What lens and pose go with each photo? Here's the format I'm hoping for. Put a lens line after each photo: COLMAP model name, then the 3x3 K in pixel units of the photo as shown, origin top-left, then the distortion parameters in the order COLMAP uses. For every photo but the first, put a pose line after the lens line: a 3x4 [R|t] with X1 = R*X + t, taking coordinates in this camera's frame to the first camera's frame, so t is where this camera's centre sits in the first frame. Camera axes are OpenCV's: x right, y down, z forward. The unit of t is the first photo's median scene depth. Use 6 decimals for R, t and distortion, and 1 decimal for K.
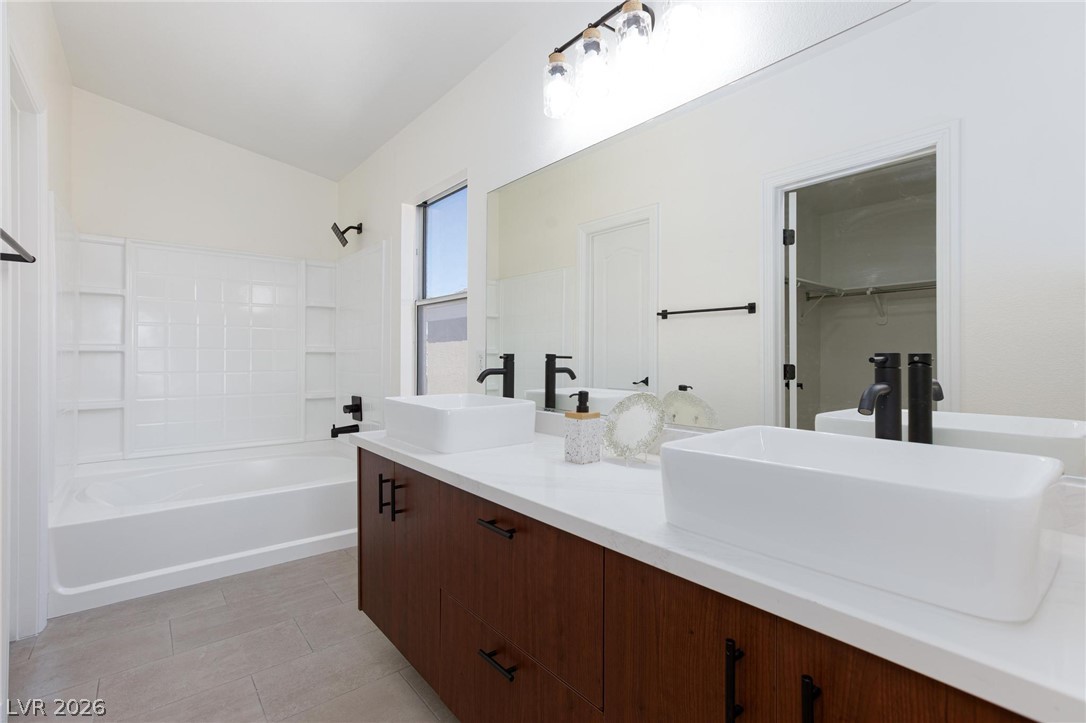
lens RADIAL K [[511.2, 0, 542.0], [0, 511.2, 359.8], [0, 0, 1]] dist [-0.000852, -0.000008]
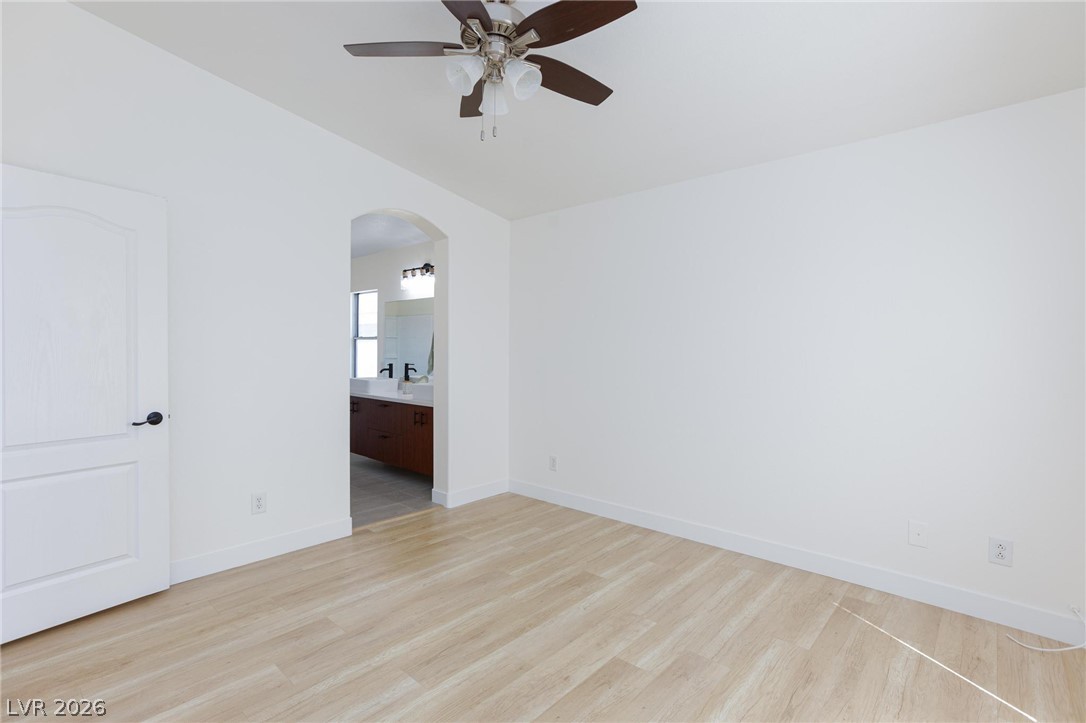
lens RADIAL K [[511.2, 0, 545.1], [0, 511.2, 358.6], [0, 0, 1]] dist [-0.000852, -0.000008]
pose [[0.986544, 0.000167, 0.163493, 0.337008], [-0.000928, 0.999989, 0.004581, -0.055271], [-0.163491, -0.004671, 0.986534, -2.106219]]
